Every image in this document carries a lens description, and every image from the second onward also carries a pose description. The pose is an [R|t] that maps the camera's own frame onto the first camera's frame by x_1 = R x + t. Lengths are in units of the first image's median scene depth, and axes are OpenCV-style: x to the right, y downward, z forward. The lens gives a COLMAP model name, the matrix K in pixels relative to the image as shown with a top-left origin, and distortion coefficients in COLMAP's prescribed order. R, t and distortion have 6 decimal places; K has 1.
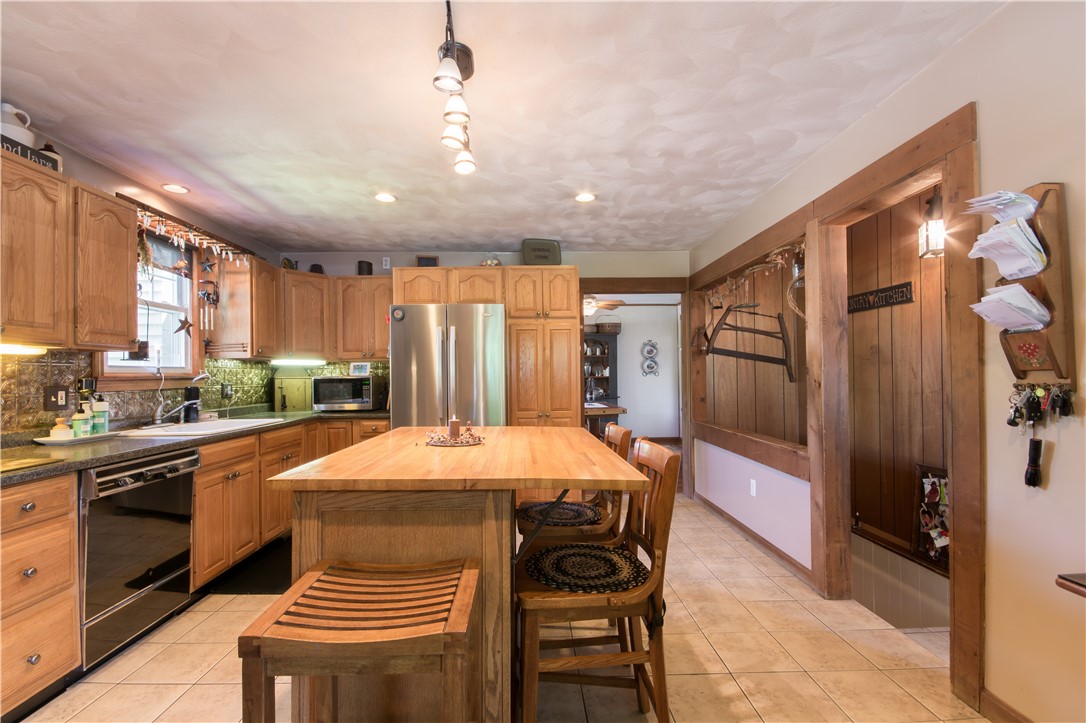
lens RADIAL K [[481.6, 0, 534.2], [0, 481.6, 372.5], [0, 0, 1]] dist [0.002345, -0.006234]
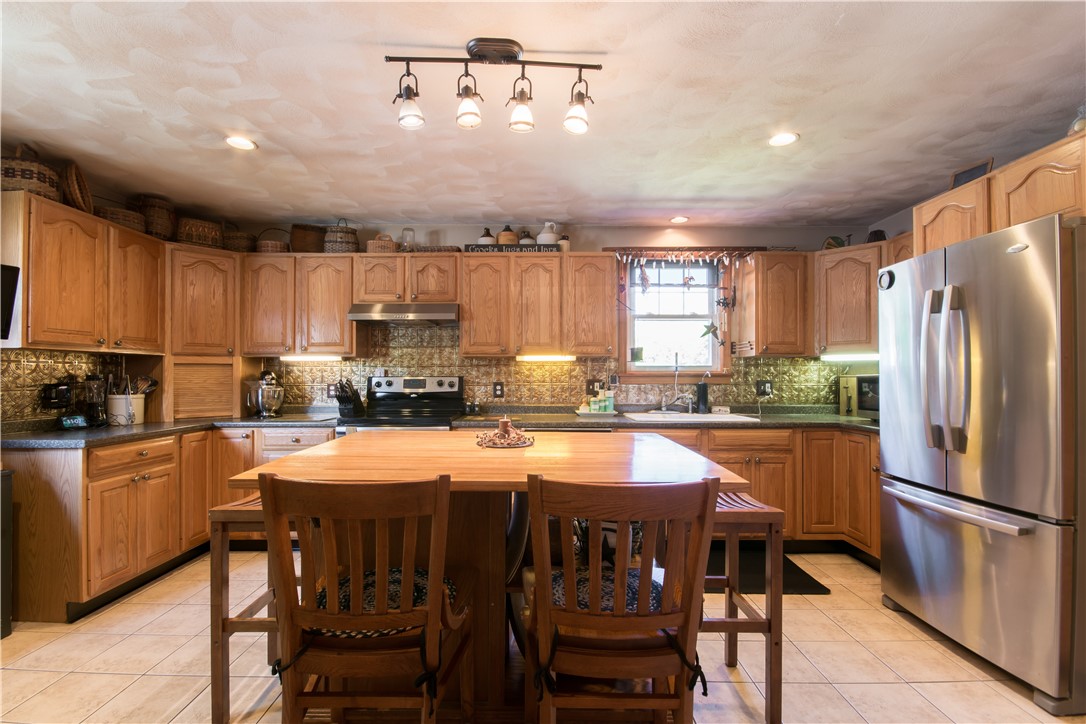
lens RADIAL K [[481.6, 0, 534.2], [0, 481.6, 373.0], [0, 0, 1]] dist [0.002345, -0.006234]
pose [[-0.027872, 0.004563, -0.999601, 0.434421], [0.004151, 0.999981, 0.004449, -0.000728], [0.999603, -0.004025, -0.027890, 0.596549]]
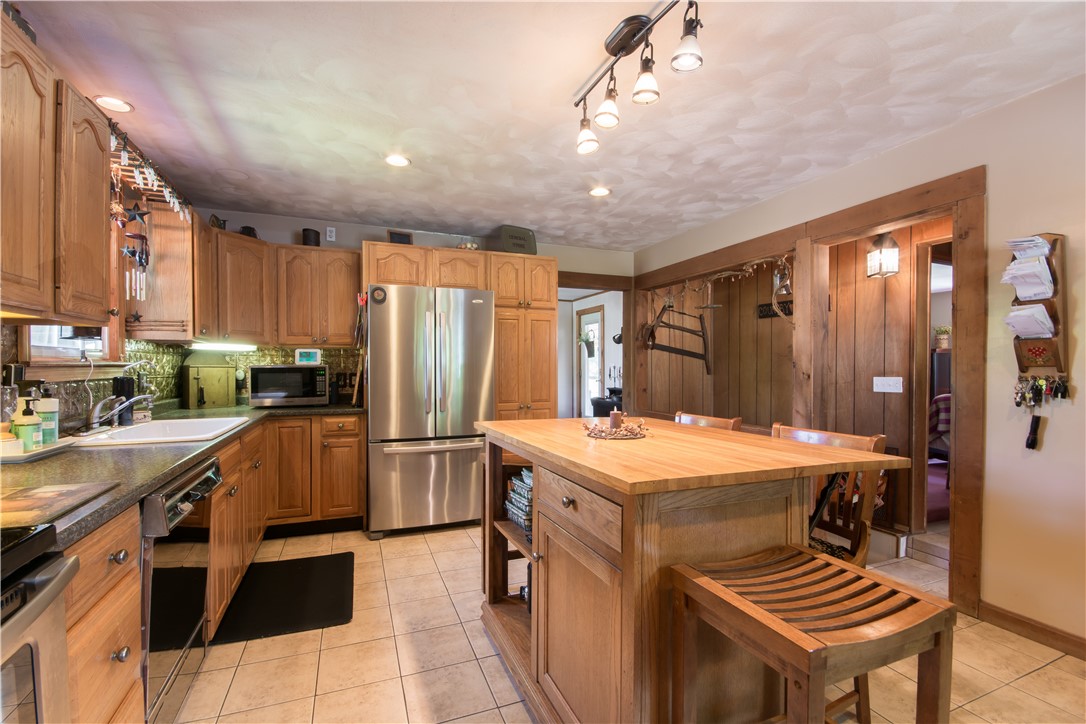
lens RADIAL K [[481.6, 0, 534.2], [0, 481.6, 373.0], [0, 0, 1]] dist [0.002345, -0.006234]
pose [[0.937726, 0.005619, 0.347330, -0.357078], [-0.011784, 0.999808, 0.015639, 0.004279], [-0.347176, -0.018758, 0.937613, 0.085324]]
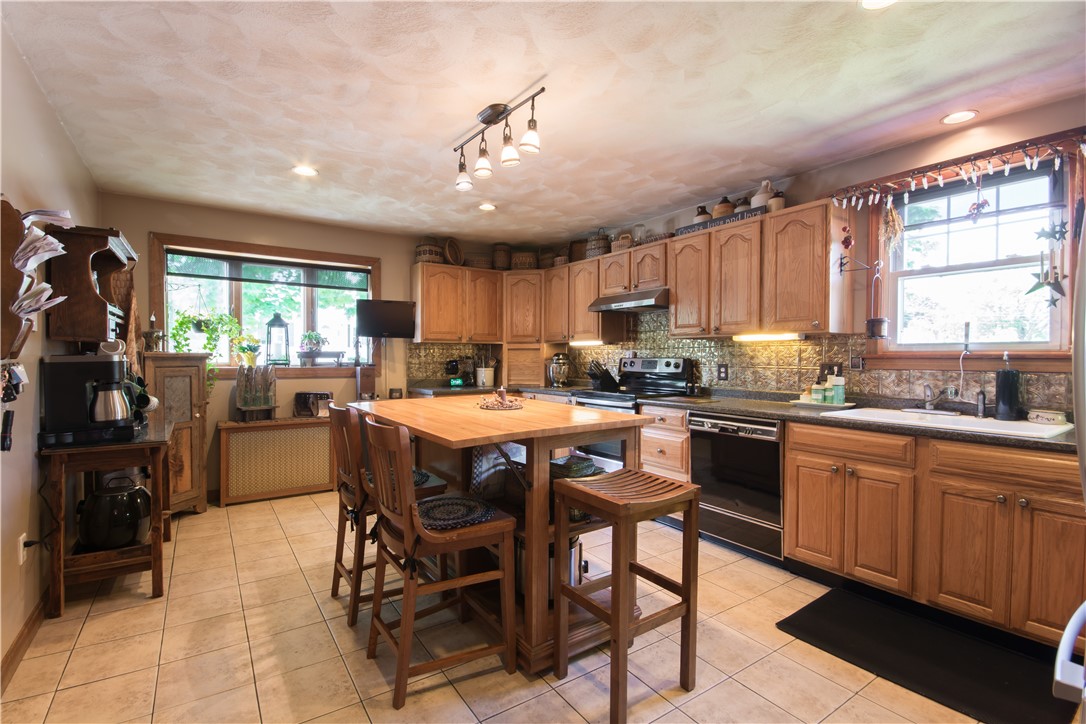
lens RADIAL K [[490.3, 0, 520.1], [0, 490.3, 365.2], [0, 0, 1]] dist [0.000953, -0.005778]
pose [[-0.848908, 0.014297, -0.528346, 0.263962], [0.006089, 0.999832, 0.017271, 0.006223], [0.528505, 0.011444, -0.848853, 1.168736]]
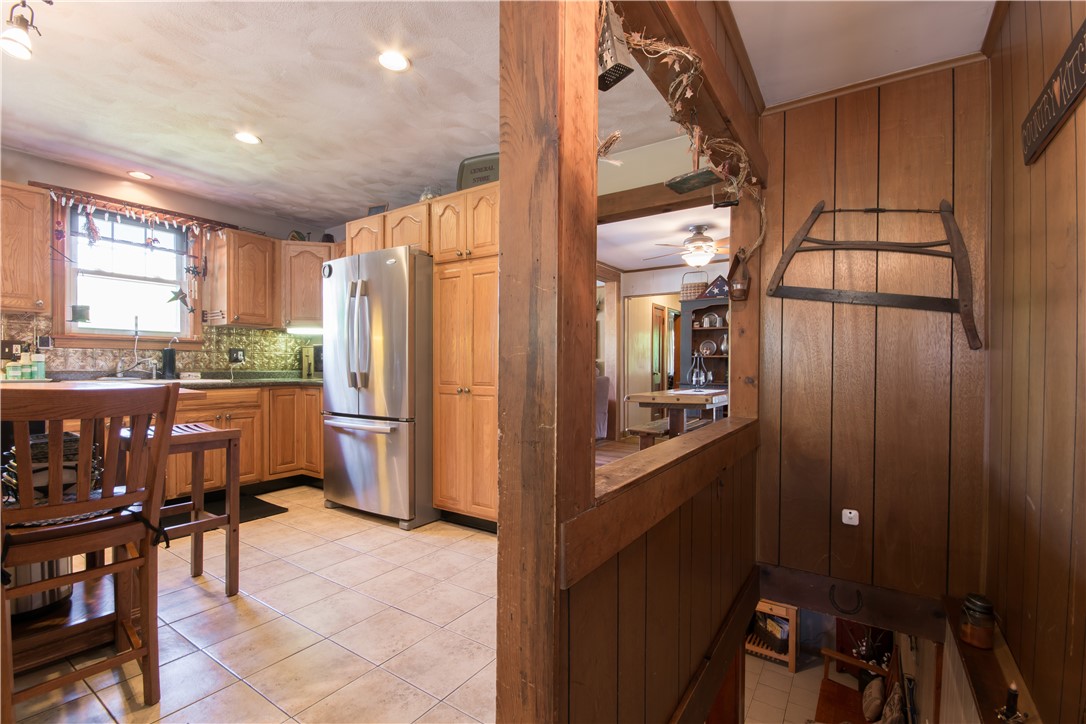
lens RADIAL K [[482.9, 0, 539.0], [0, 482.9, 371.9], [0, 0, 1]] dist [0.016299, -0.015630]
pose [[0.816562, 0.019703, -0.576922, 0.639038], [-0.010088, 0.999752, 0.019865, 0.050654], [0.577170, -0.010401, 0.816558, 0.537125]]
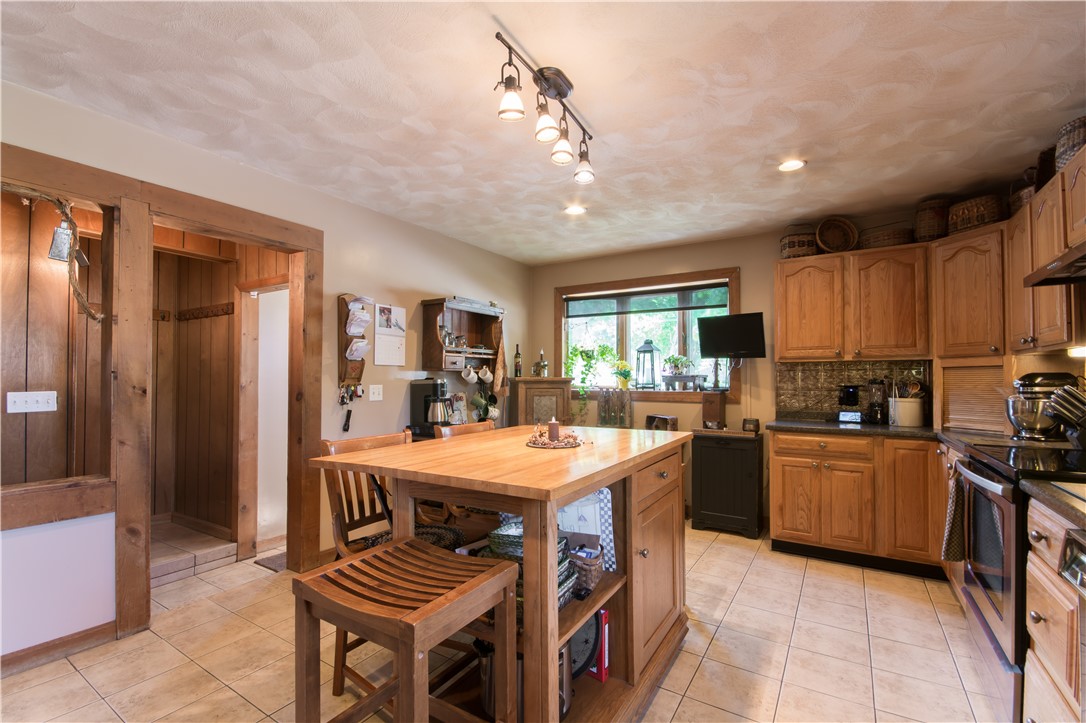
lens RADIAL K [[478.3, 0, 540.4], [0, 478.3, 374.4], [0, 0, 1]] dist [0.000133, -0.000146]
pose [[-0.834036, 0.012906, 0.551558, -0.382967], [0.002762, 0.999812, -0.019218, 0.009912], [-0.551702, -0.014505, -0.833915, 1.016226]]
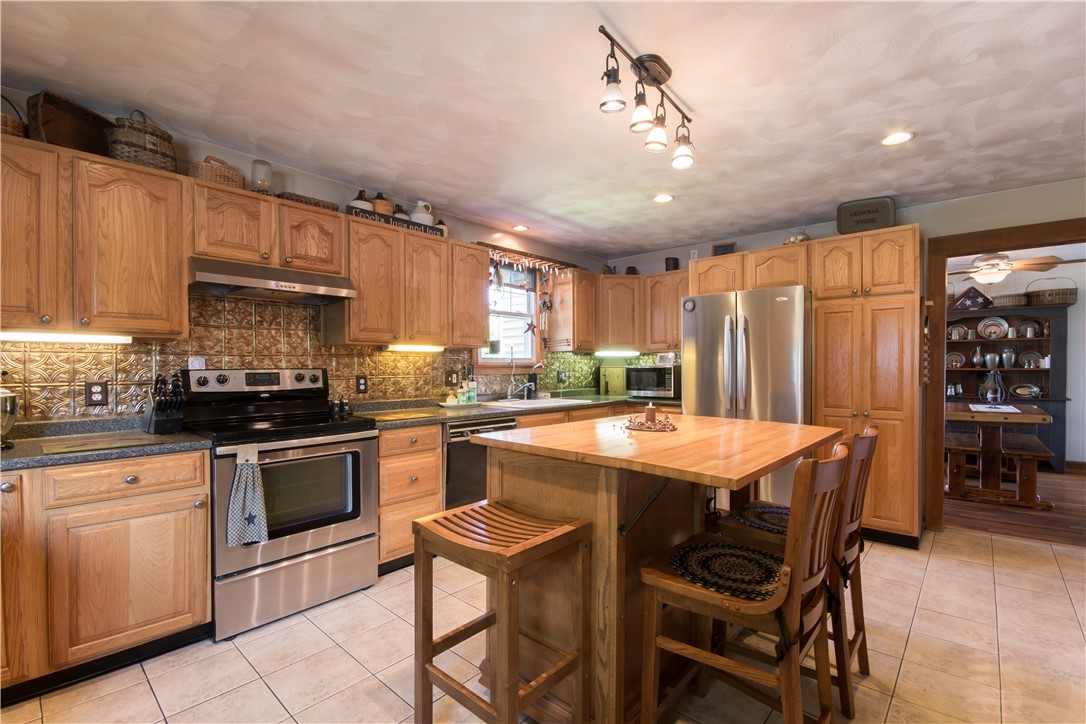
lens RADIAL K [[481.6, 0, 534.2], [0, 481.6, 373.0], [0, 0, 1]] dist [0.002345, -0.006234]
pose [[0.725463, 0.016096, -0.688073, 0.211067], [-0.000511, 0.999739, 0.022849, -0.000885], [0.688261, -0.016225, 0.725281, 0.022152]]
